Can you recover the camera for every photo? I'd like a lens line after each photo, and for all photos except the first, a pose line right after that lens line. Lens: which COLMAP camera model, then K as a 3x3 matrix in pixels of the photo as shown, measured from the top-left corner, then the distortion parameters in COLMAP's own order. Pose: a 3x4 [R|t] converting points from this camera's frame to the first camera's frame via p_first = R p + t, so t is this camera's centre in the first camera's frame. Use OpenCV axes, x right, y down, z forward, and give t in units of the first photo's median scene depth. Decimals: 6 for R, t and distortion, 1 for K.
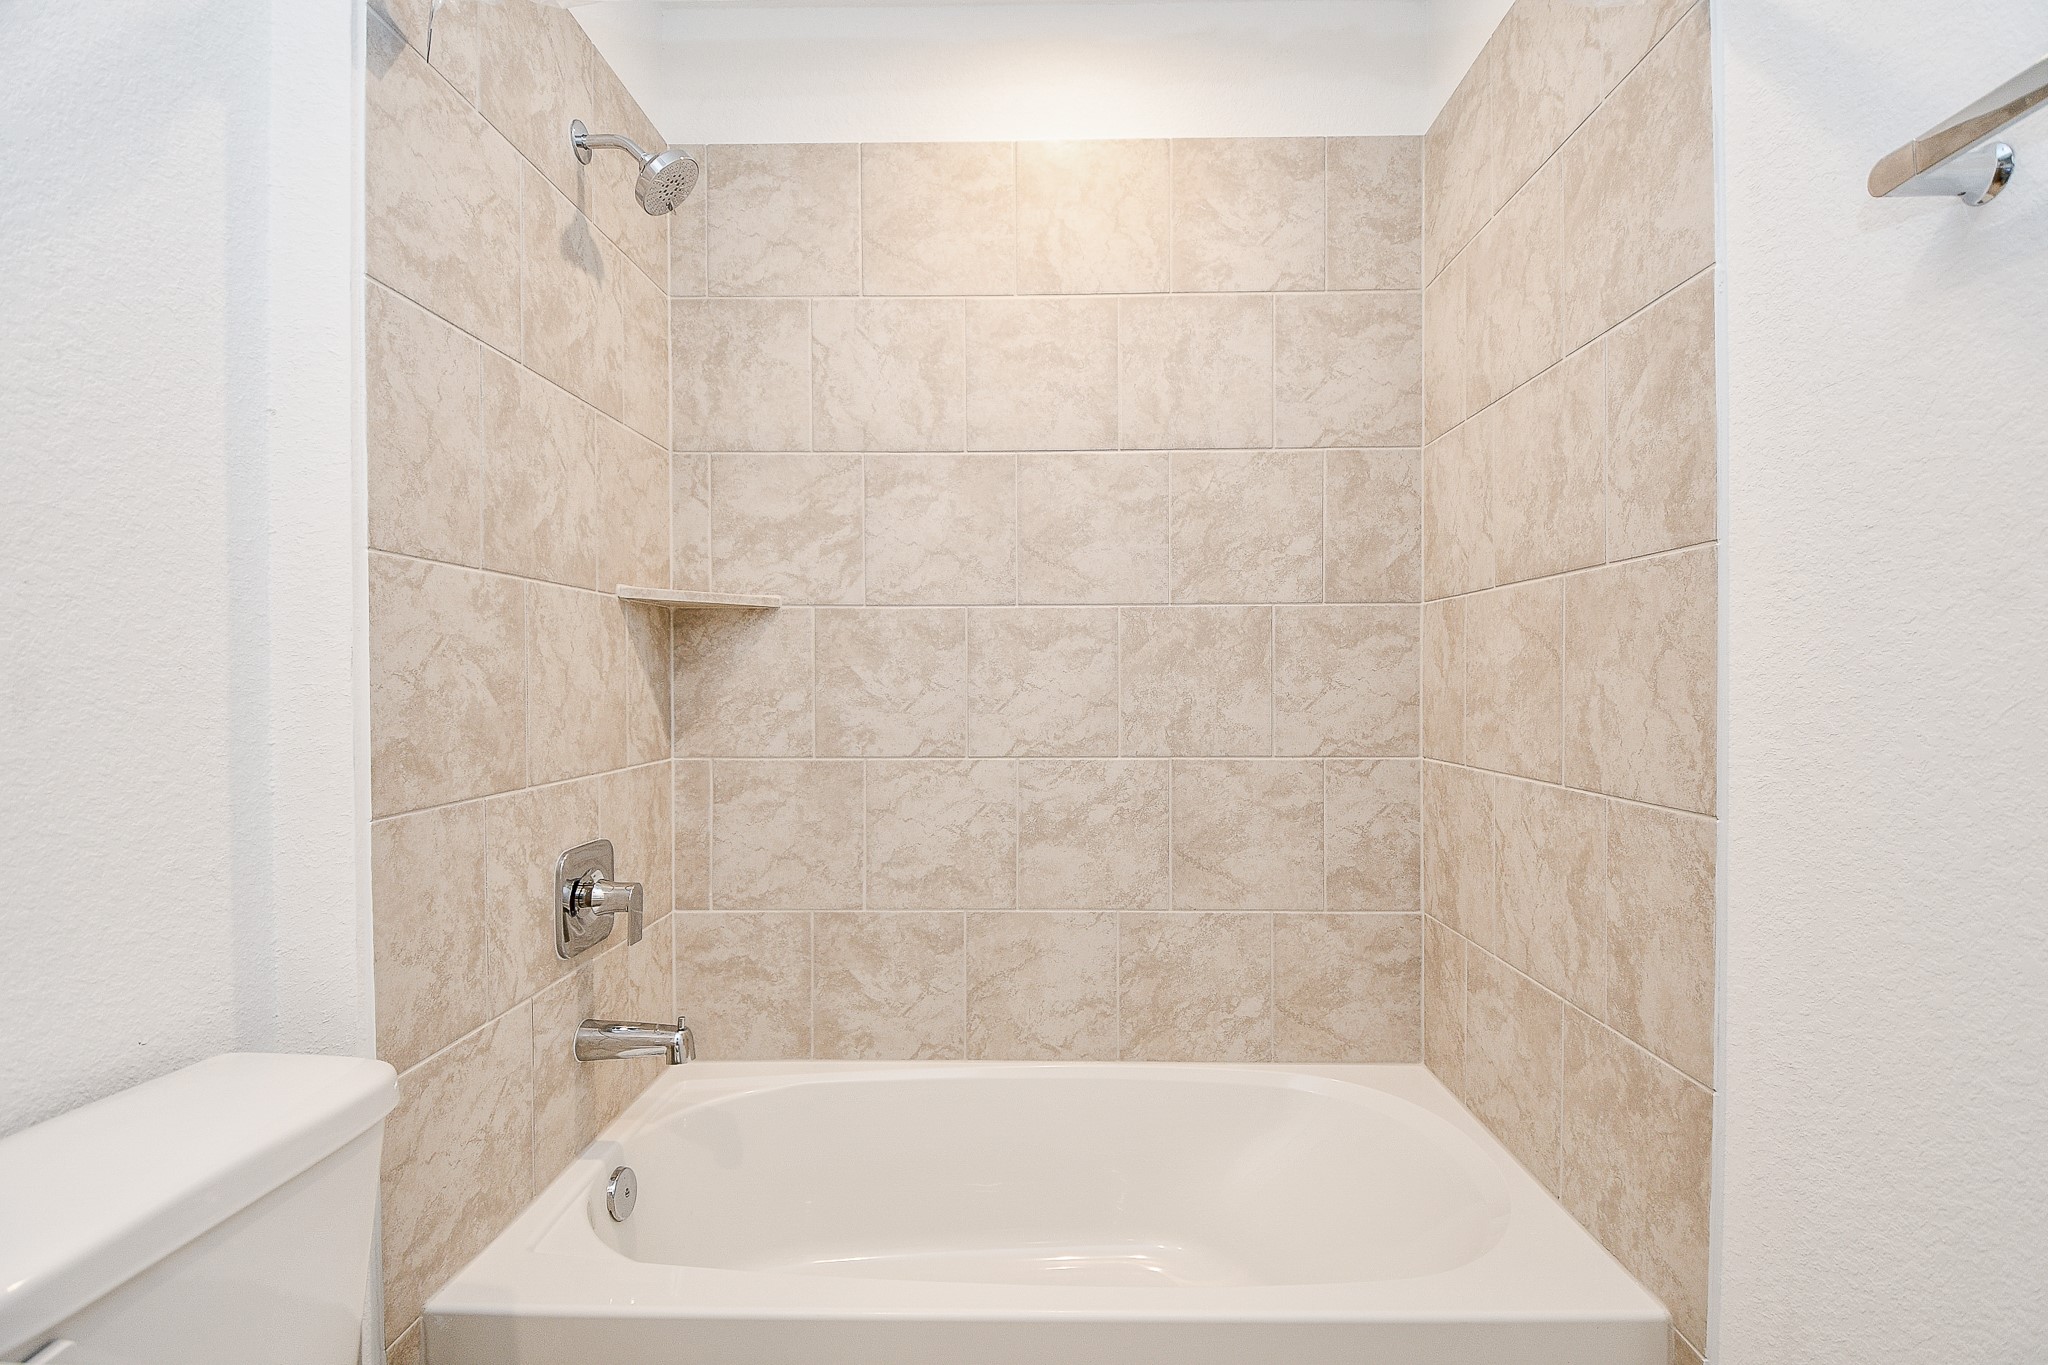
lens RADIAL K [[908.2, 0, 1049.9], [0, 908.2, 695.1], [0, 0, 1]] dist [0.015827, -0.015923]
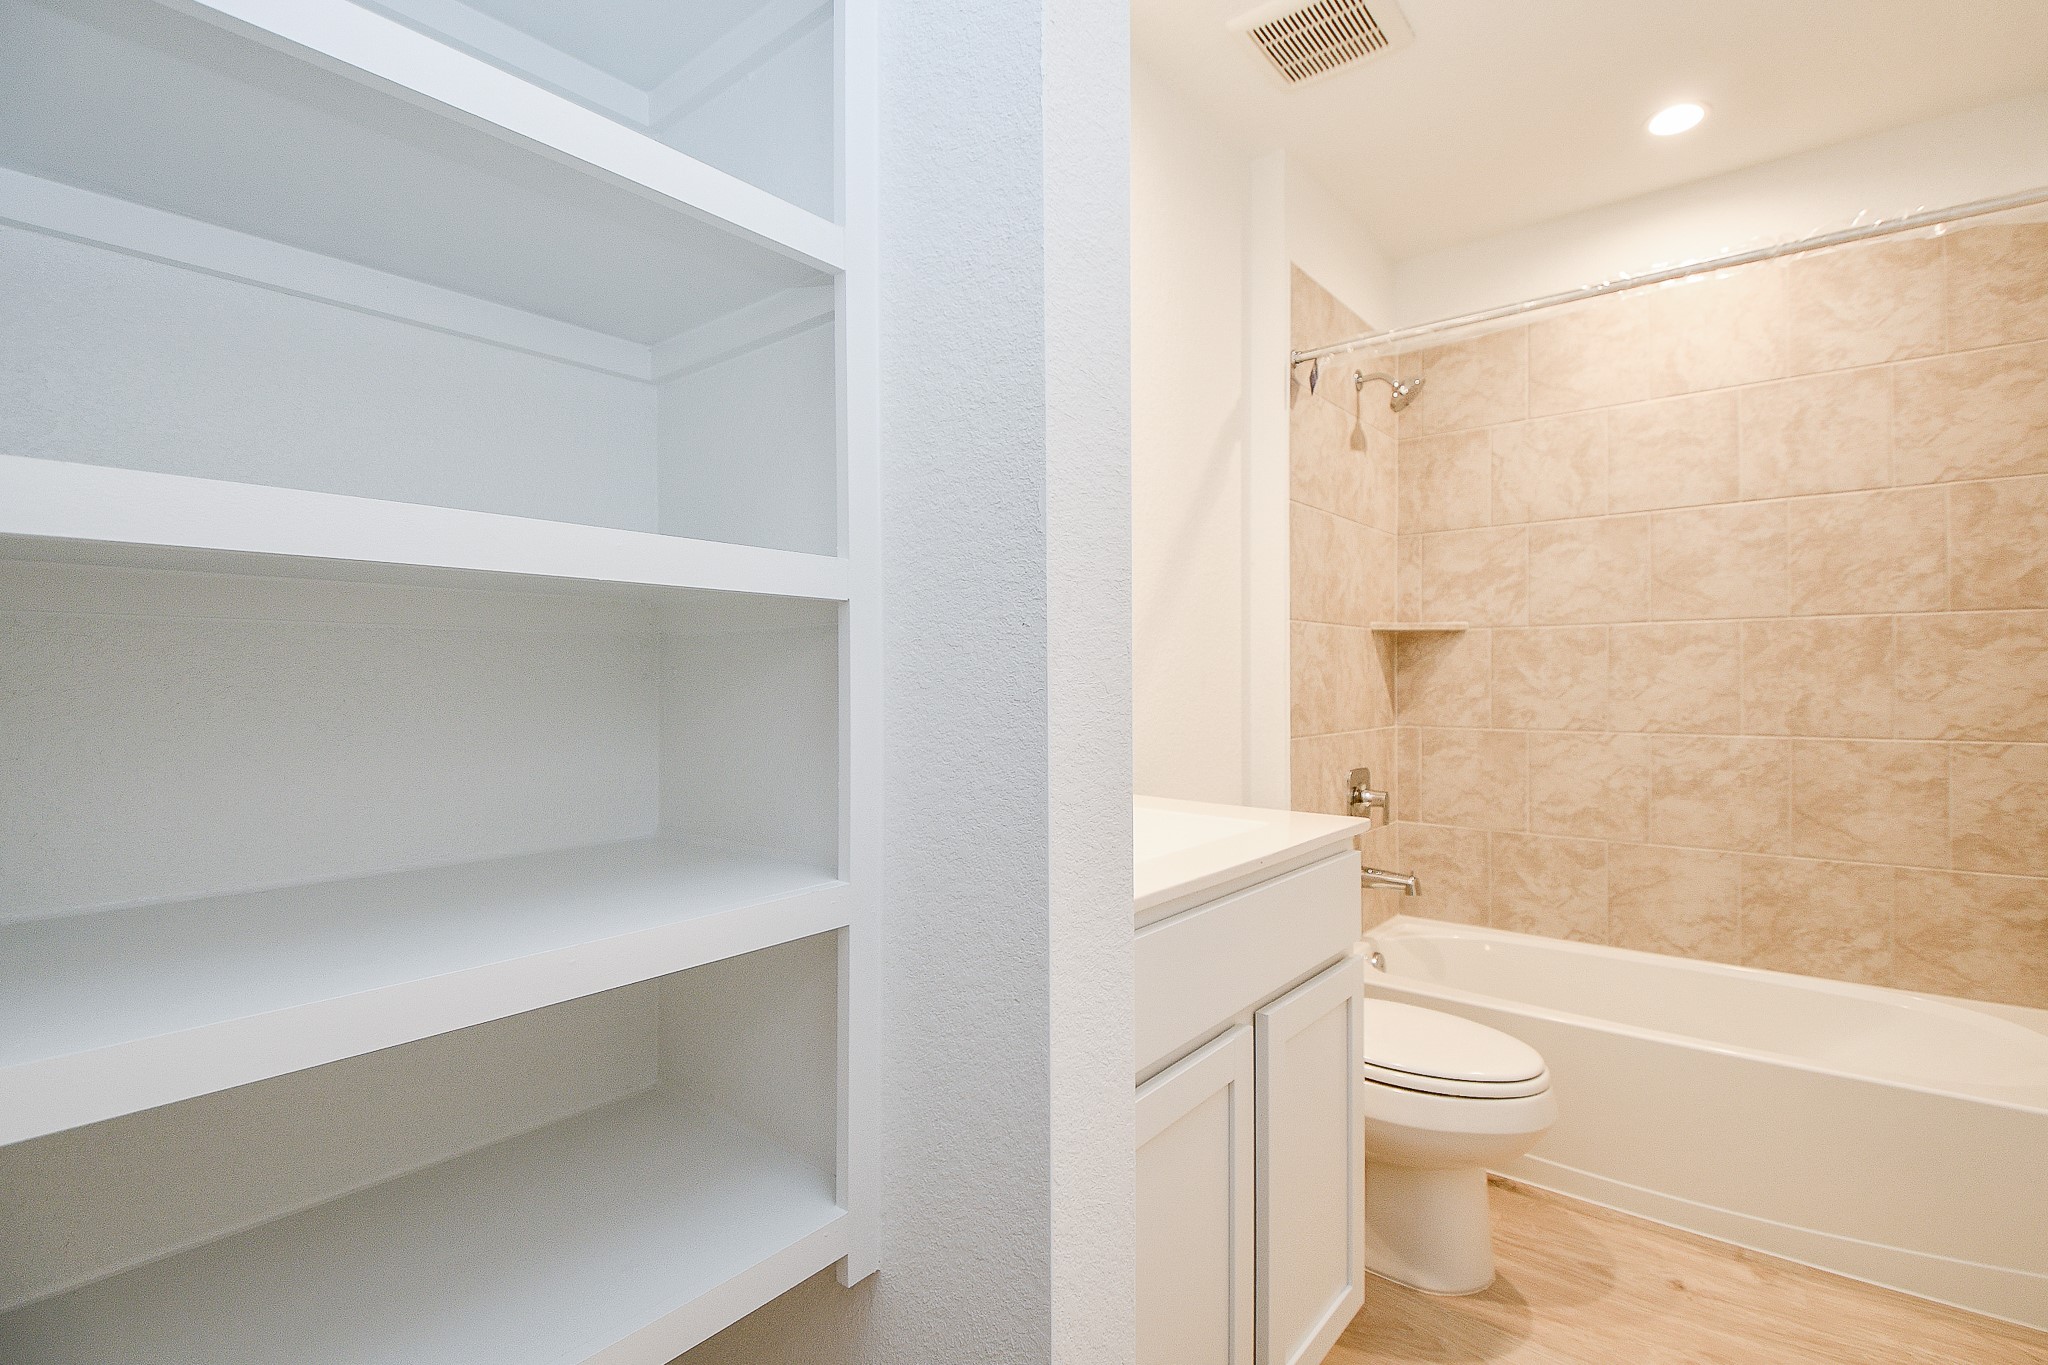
lens RADIAL K [[948.5, 0, 1052.8], [0, 948.5, 681.8], [0, 0, 1]] dist [0.006814, -0.009010]
pose [[0.788139, -0.000003, -0.615497, 0.140189], [-0.007847, 0.999919, -0.010053, 0.013374], [0.615447, 0.012753, 0.788075, -0.706772]]
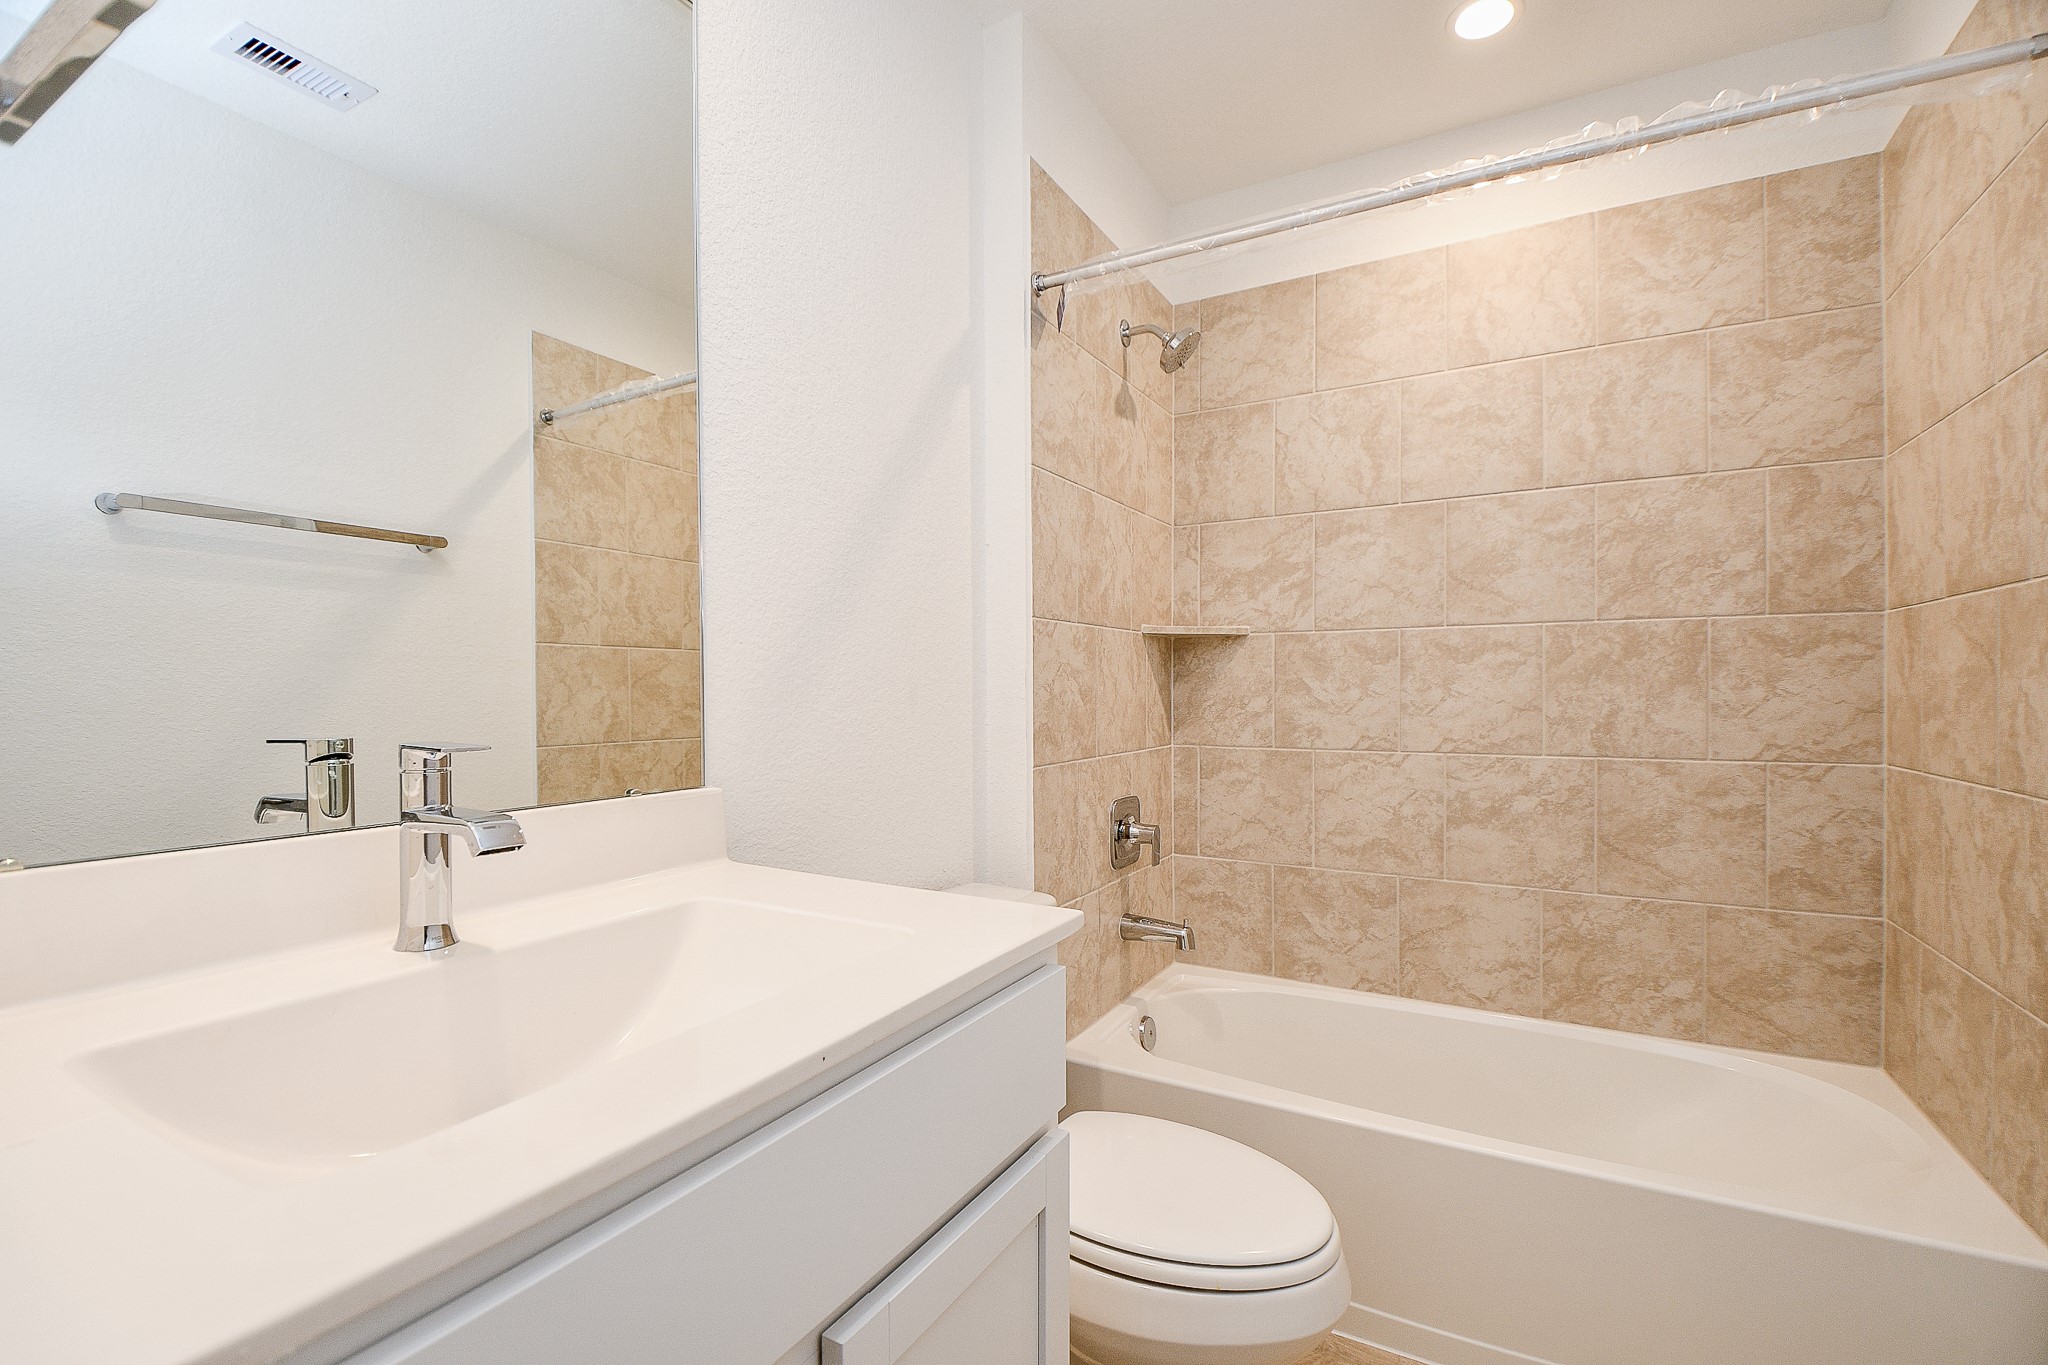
lens RADIAL K [[908.2, 0, 1025.1], [0, 908.2, 700.0], [0, 0, 1]] dist [0.015827, -0.015923]
pose [[0.874711, 0.003838, -0.484630, 0.063065], [-0.005331, 0.999984, -0.001702, 0.003789], [0.484616, 0.004072, 0.874717, -0.333001]]
